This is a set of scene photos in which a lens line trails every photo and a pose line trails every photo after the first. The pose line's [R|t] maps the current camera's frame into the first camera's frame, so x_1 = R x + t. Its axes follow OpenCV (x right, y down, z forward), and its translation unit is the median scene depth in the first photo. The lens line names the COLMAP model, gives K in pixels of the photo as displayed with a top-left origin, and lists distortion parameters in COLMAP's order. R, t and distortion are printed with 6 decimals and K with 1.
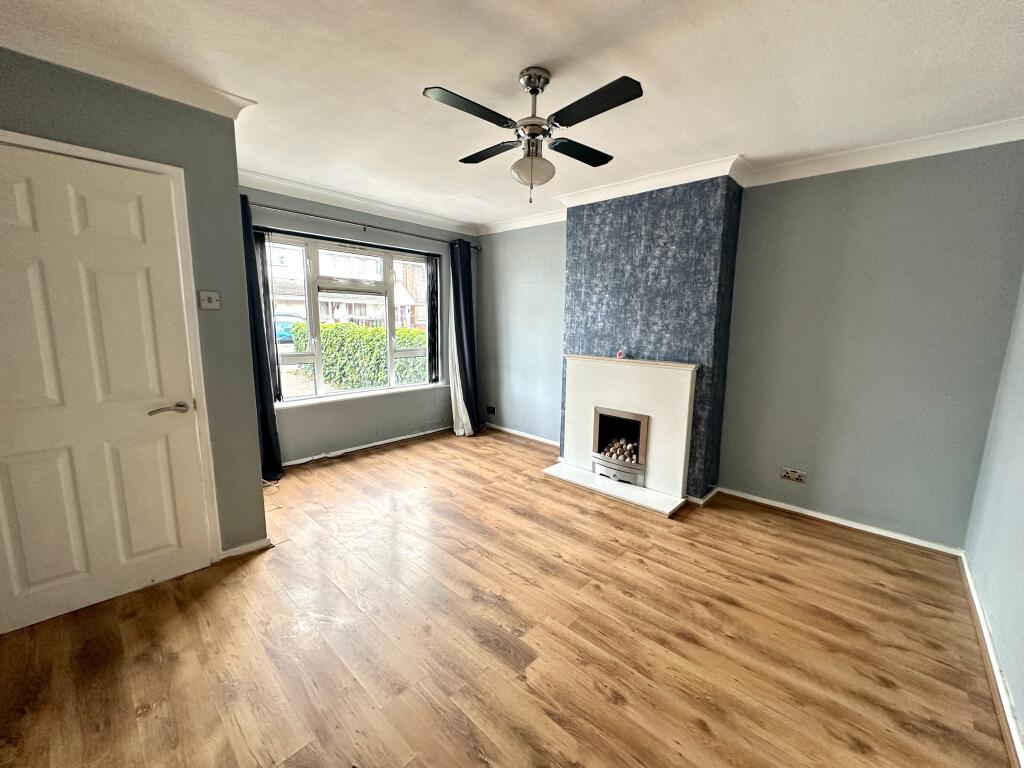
lens RADIAL K [[412.6, 0, 511.1], [0, 412.6, 383.6], [0, 0, 1]] dist [0.001104, 0.000176]
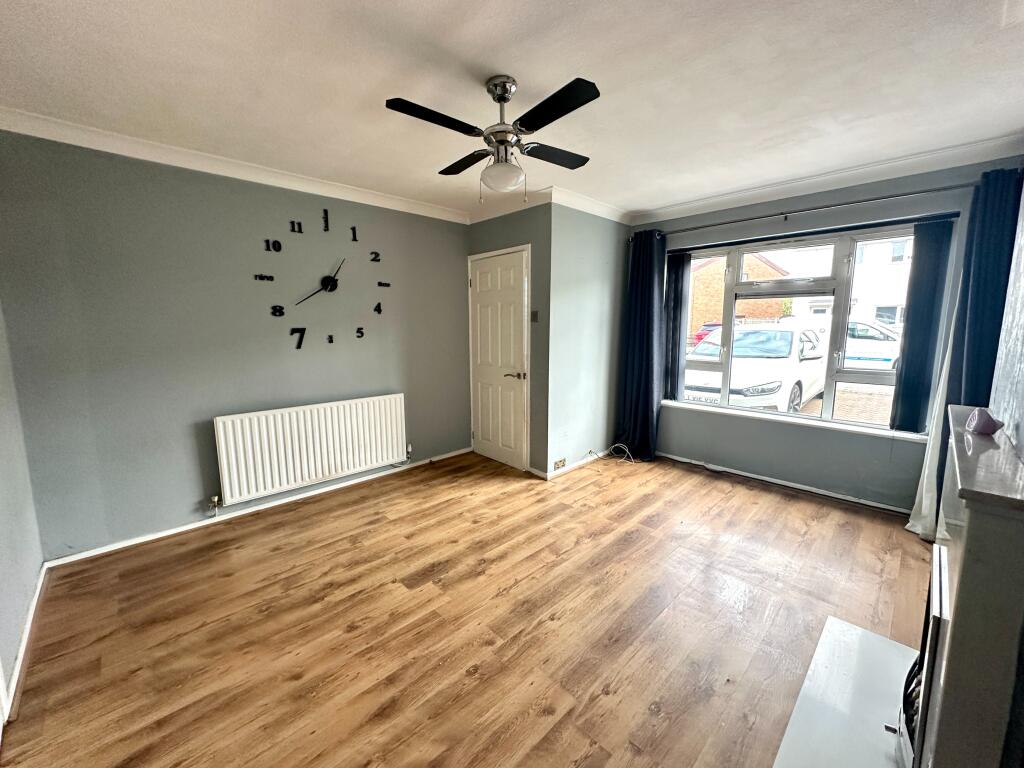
lens RADIAL K [[412.6, 0, 511.5], [0, 412.6, 383.1], [0, 0, 1]] dist [0.001104, 0.000176]
pose [[-0.053292, 0.121651, -0.991141, 0.986552], [-0.153346, 0.979782, 0.128502, -0.136914], [0.986734, 0.158836, -0.033559, 1.006919]]
